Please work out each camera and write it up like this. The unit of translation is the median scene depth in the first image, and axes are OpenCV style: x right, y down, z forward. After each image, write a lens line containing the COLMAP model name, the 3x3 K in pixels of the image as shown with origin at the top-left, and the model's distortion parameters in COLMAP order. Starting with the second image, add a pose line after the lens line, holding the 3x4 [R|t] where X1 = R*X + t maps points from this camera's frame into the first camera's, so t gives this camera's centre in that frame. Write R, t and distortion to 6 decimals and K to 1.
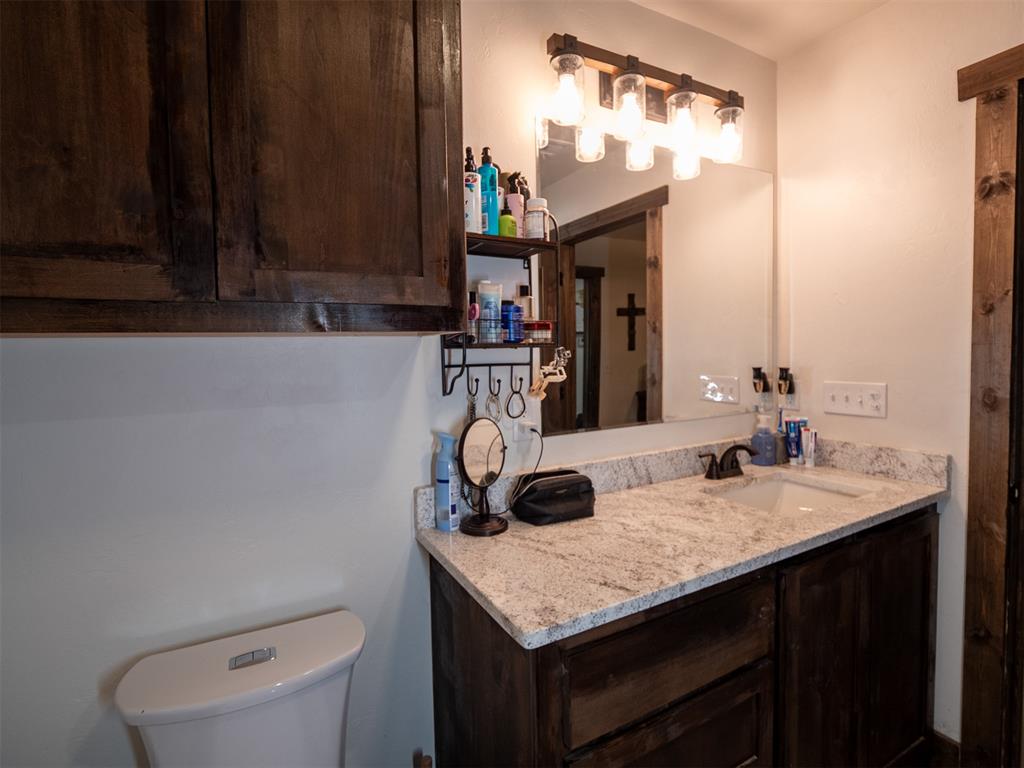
lens RADIAL K [[510.8, 0, 521.7], [0, 510.8, 371.0], [0, 0, 1]] dist [-0.015681, 0.000313]
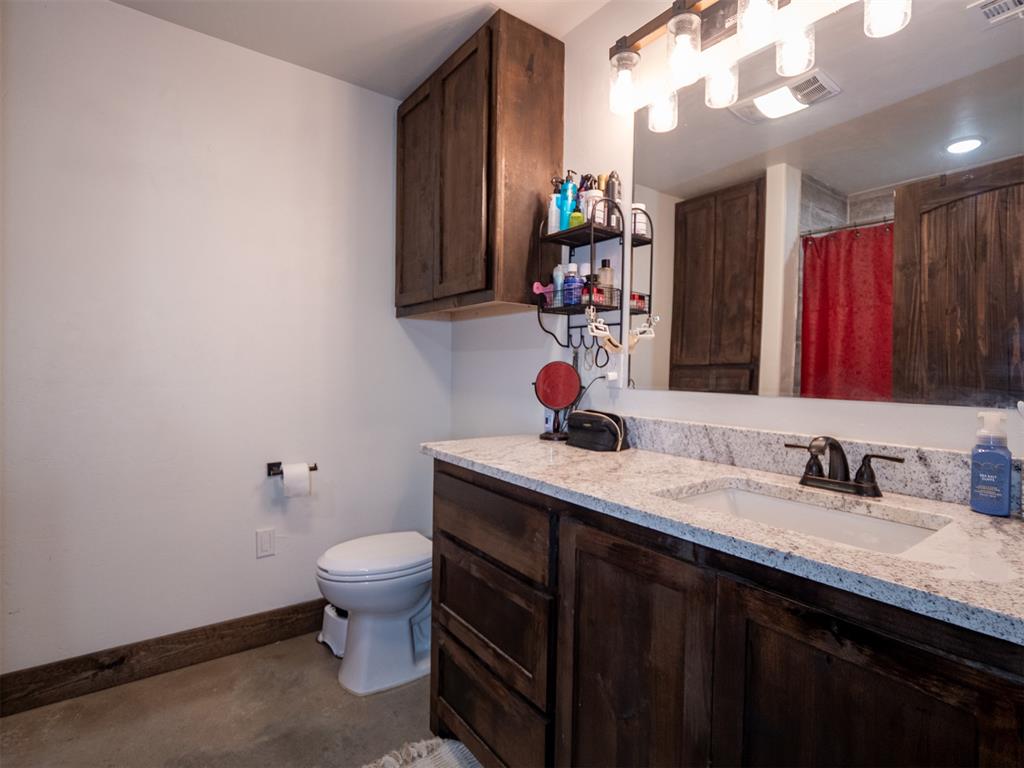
lens RADIAL K [[510.1, 0, 524.8], [0, 510.1, 375.8], [0, 0, 1]] dist [-0.010209, -0.000706]
pose [[0.133536, 0.034871, -0.990430, 1.127593], [-0.065125, 0.997529, 0.026340, 0.086573], [0.988902, 0.060985, 0.135477, 0.609753]]
